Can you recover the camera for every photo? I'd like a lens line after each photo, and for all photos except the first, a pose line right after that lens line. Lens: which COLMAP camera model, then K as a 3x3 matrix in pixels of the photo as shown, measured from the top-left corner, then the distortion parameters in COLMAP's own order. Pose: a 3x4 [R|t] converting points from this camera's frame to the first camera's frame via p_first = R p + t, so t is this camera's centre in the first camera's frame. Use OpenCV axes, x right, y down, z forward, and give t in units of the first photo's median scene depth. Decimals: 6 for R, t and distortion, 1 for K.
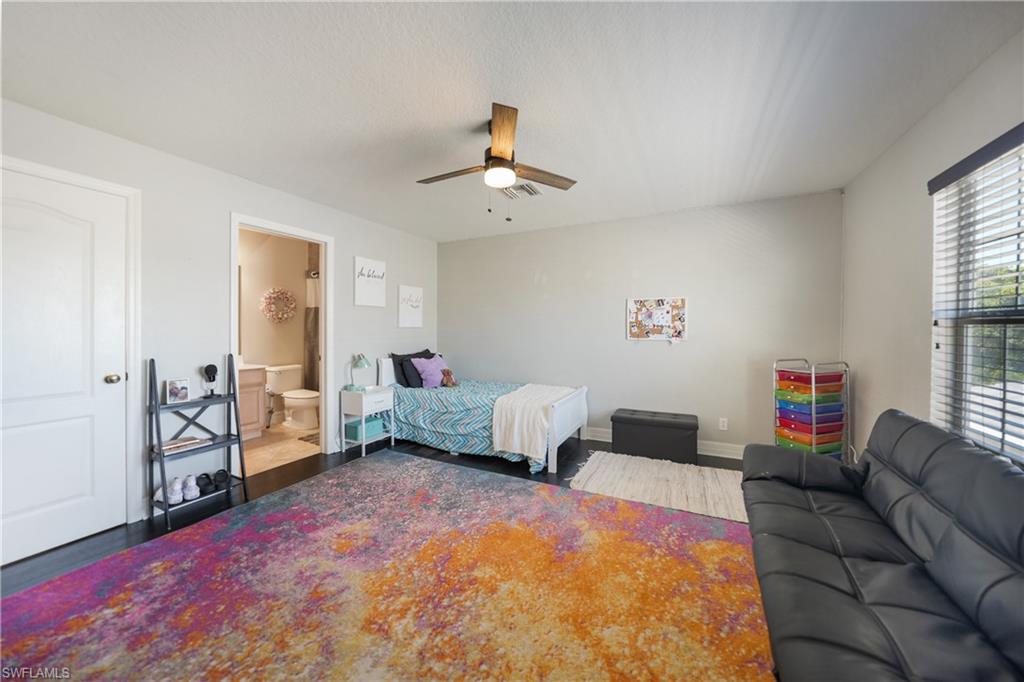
lens RADIAL K [[354.7, 0, 512.0], [0, 354.7, 337.2], [0, 0, 1]] dist [-0.010704, 0.000051]
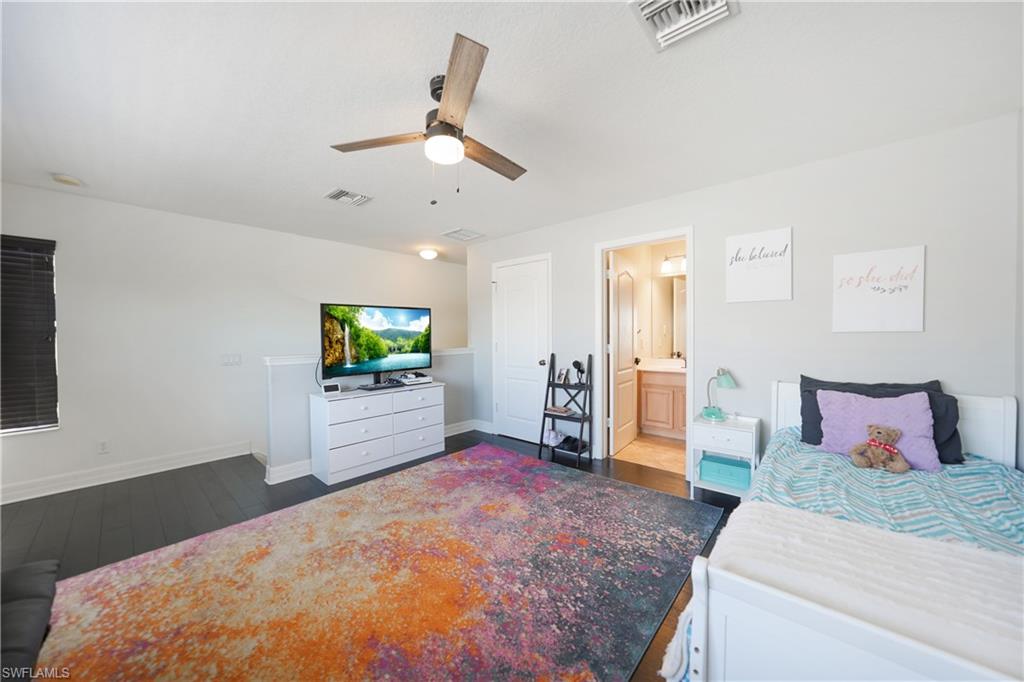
lens RADIAL K [[364.9, 0, 516.0], [0, 364.9, 347.5], [0, 0, 1]] dist [-0.000585, 0.000087]
pose [[-0.249441, 0.042088, -0.967475, 0.665252], [-0.013647, 0.998803, 0.046969, -0.045166], [0.968294, 0.024919, -0.248569, 1.238772]]
